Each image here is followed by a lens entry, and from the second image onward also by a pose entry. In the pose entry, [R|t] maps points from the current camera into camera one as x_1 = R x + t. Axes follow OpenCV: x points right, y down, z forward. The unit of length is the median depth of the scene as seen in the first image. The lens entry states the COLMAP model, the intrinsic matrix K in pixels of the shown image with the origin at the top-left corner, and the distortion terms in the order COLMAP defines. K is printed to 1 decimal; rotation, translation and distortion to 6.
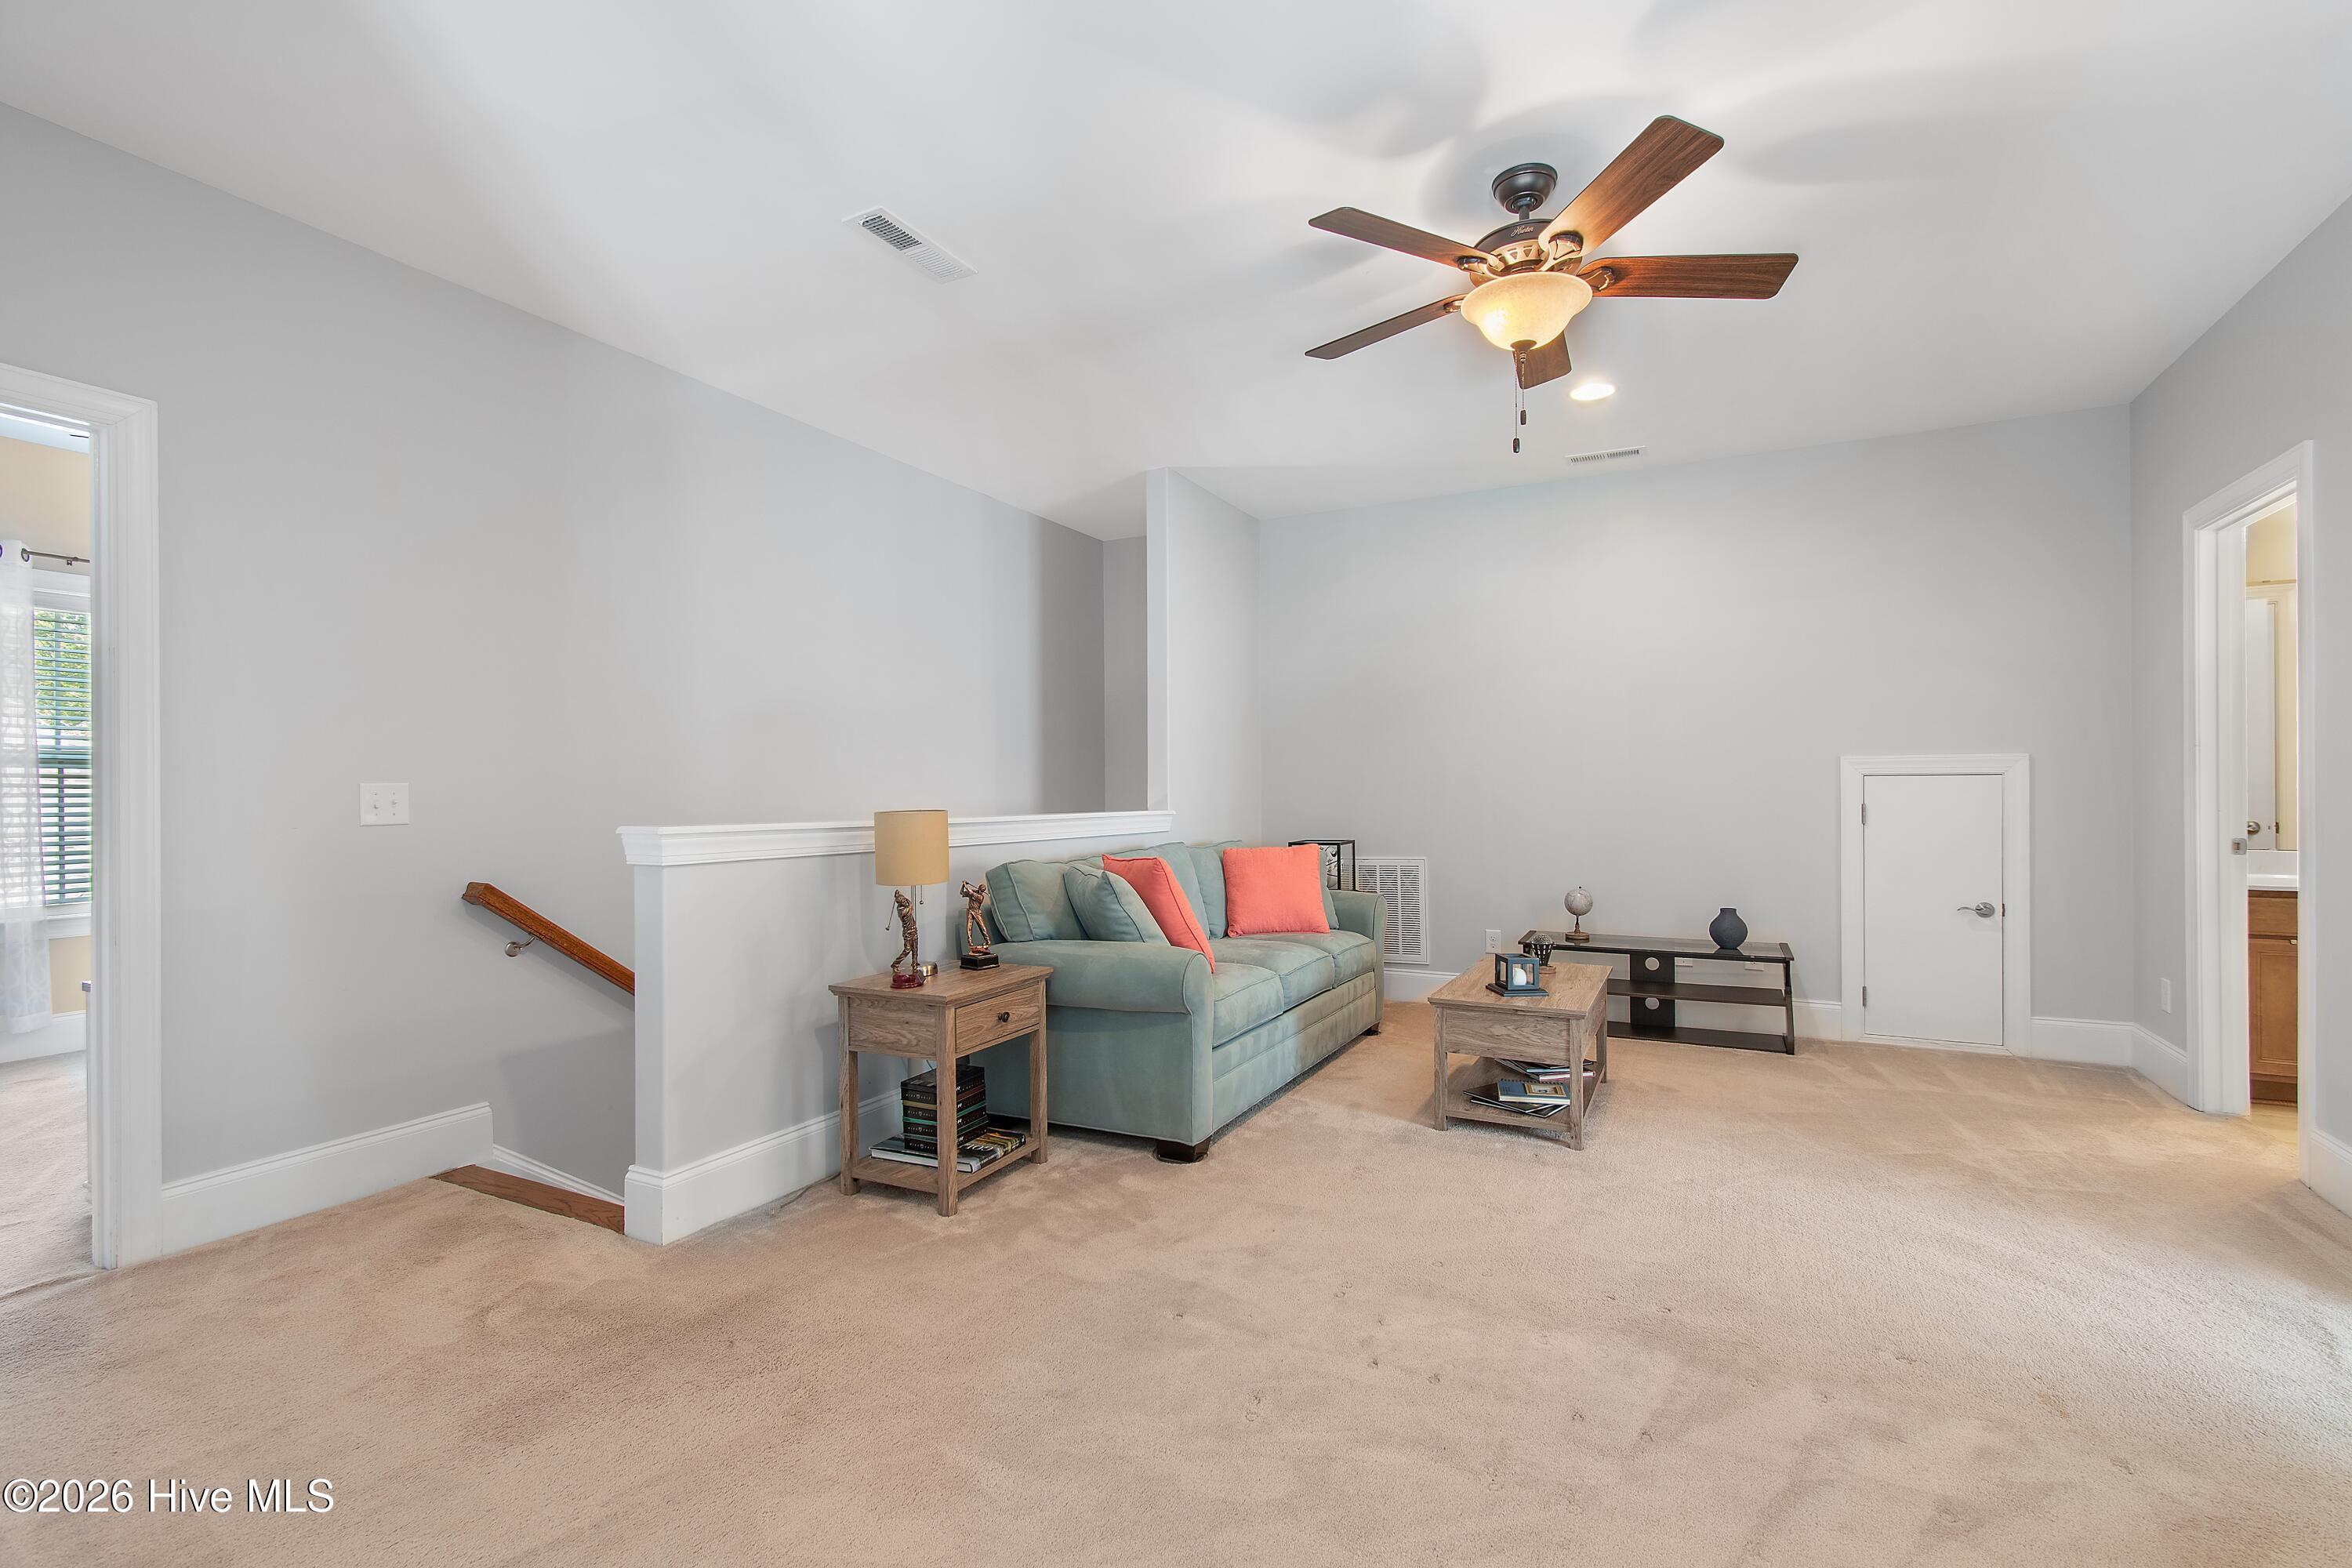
lens RADIAL K [[1038.1, 0, 1193.5], [0, 1038.1, 791.8], [0, 0, 1]] dist [0.002685, -0.001726]
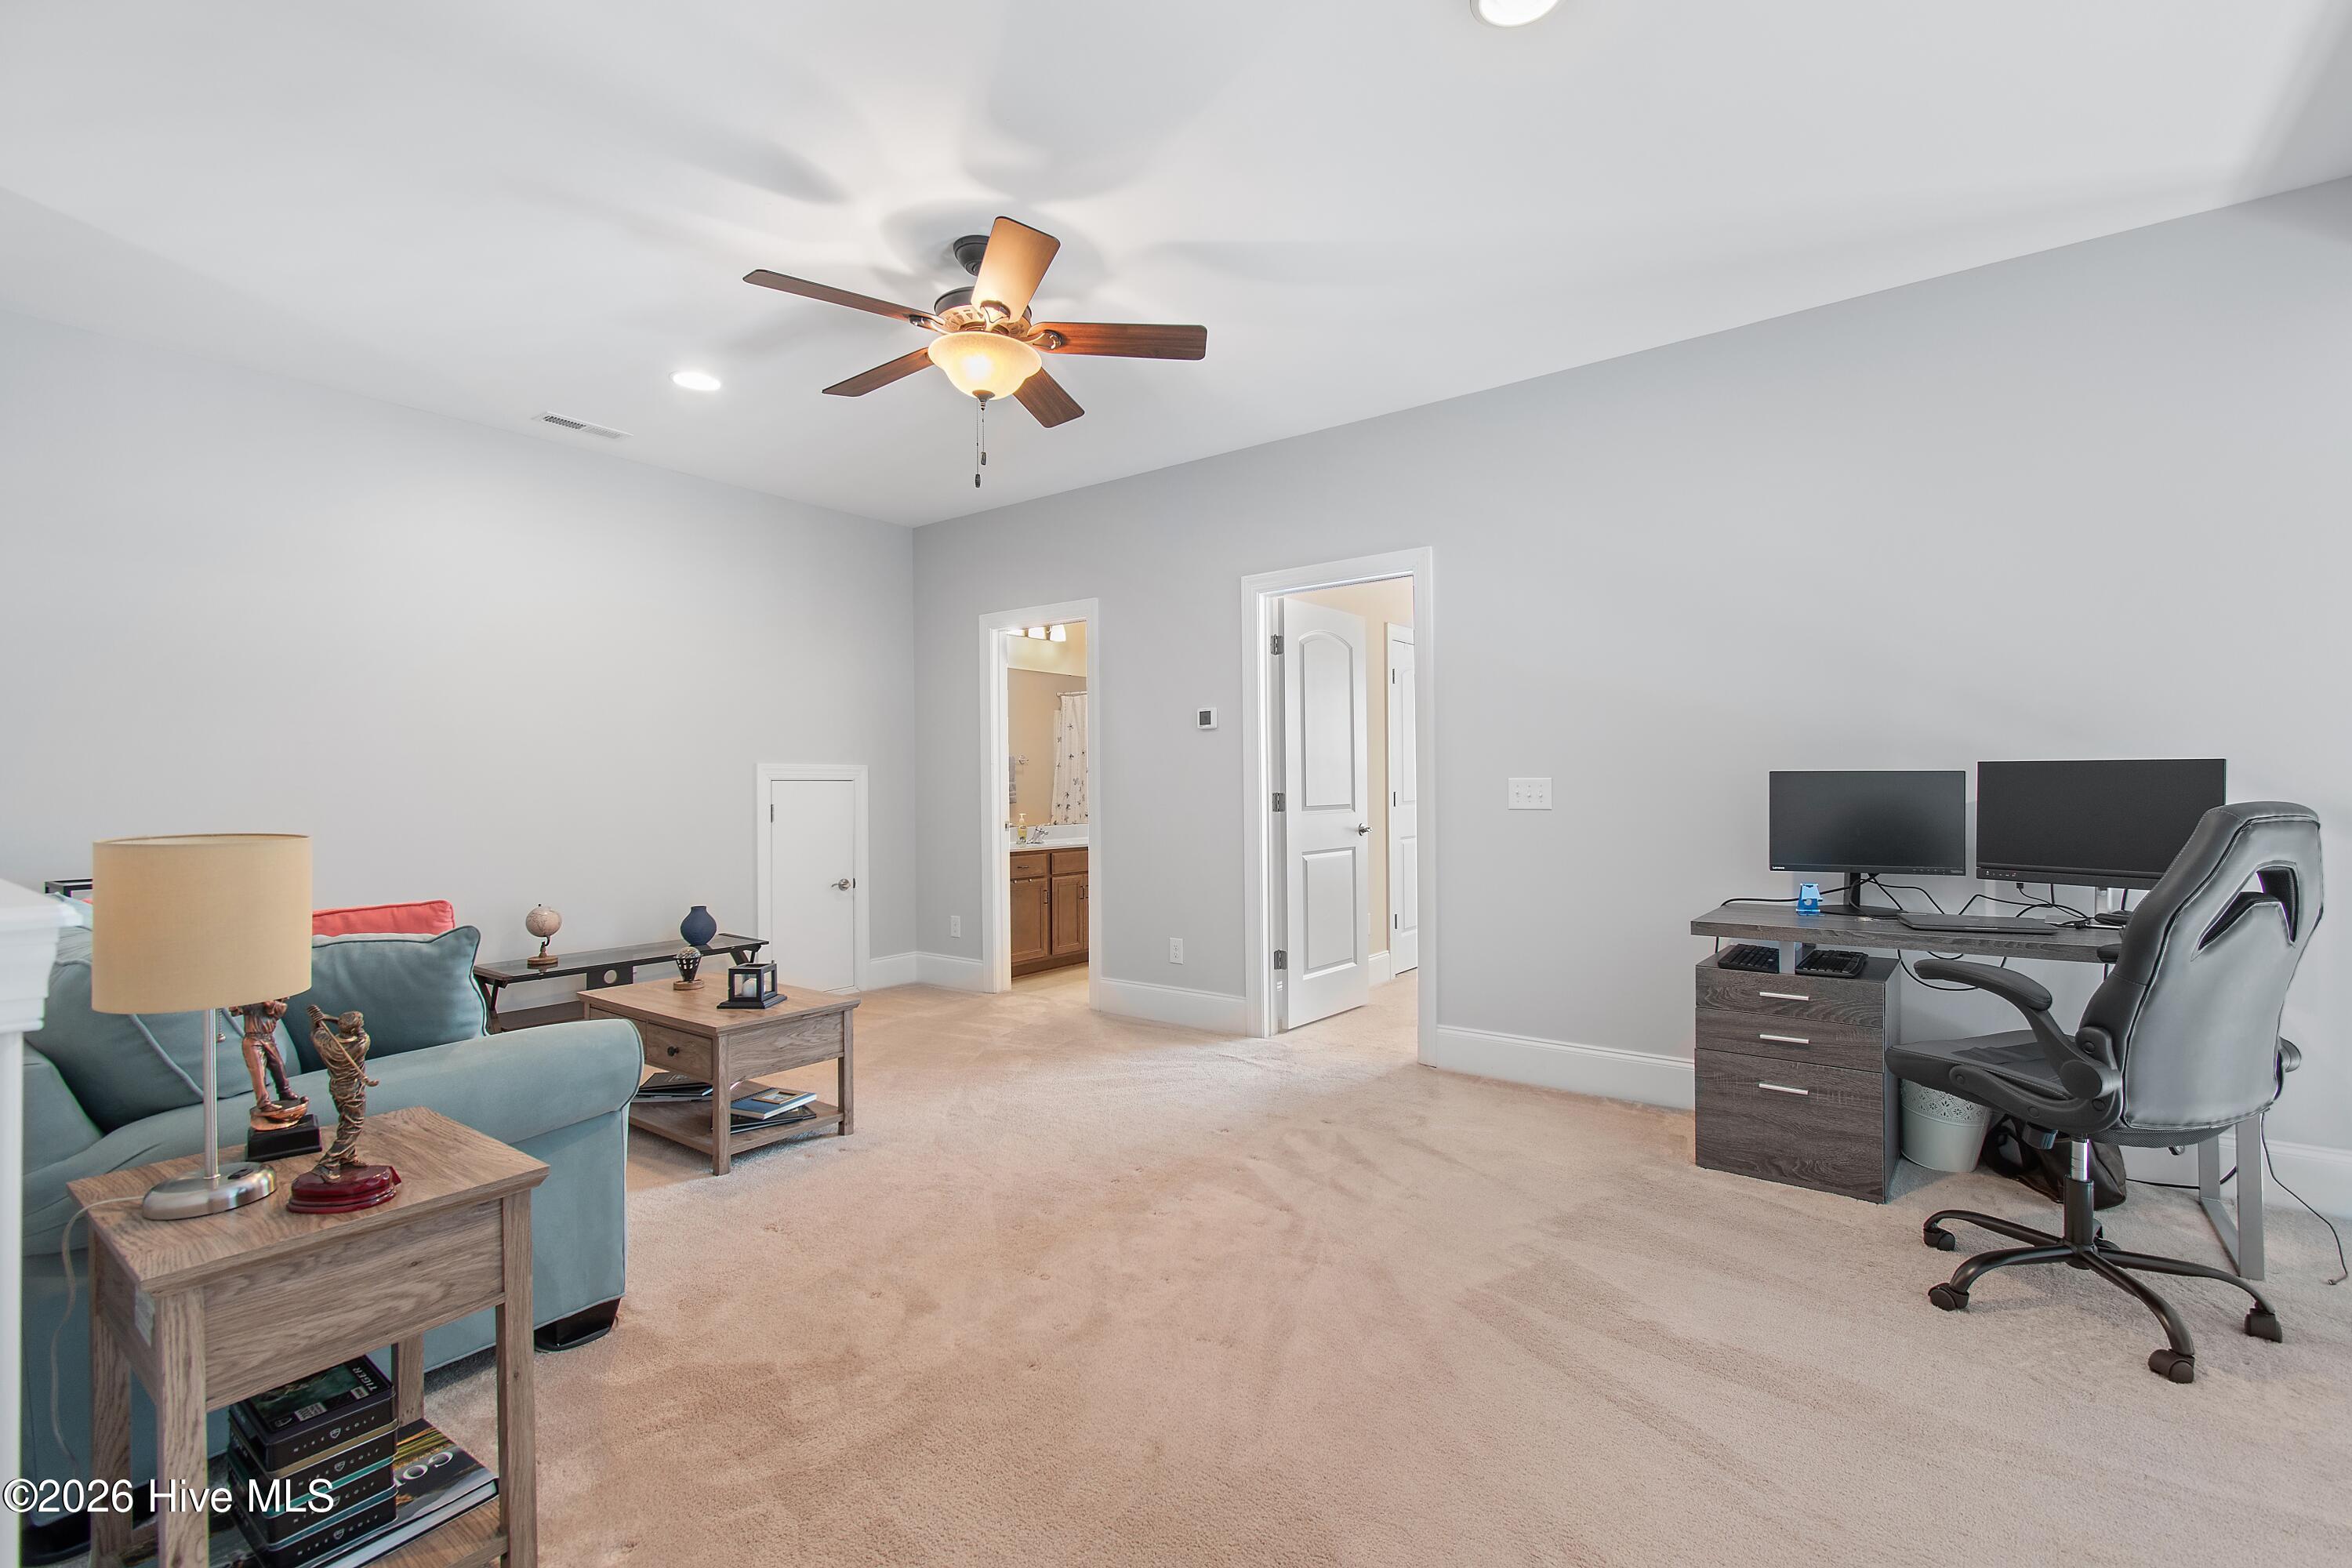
lens RADIAL K [[1038.1, 0, 1178.3], [0, 1038.1, 783.3], [0, 0, 1]] dist [0.002685, -0.001726]
pose [[0.176636, 0.007306, 0.984249, -0.587389], [0.008088, 0.999928, -0.008874, 0.002339], [-0.984243, 0.009528, 0.176564, 0.468921]]
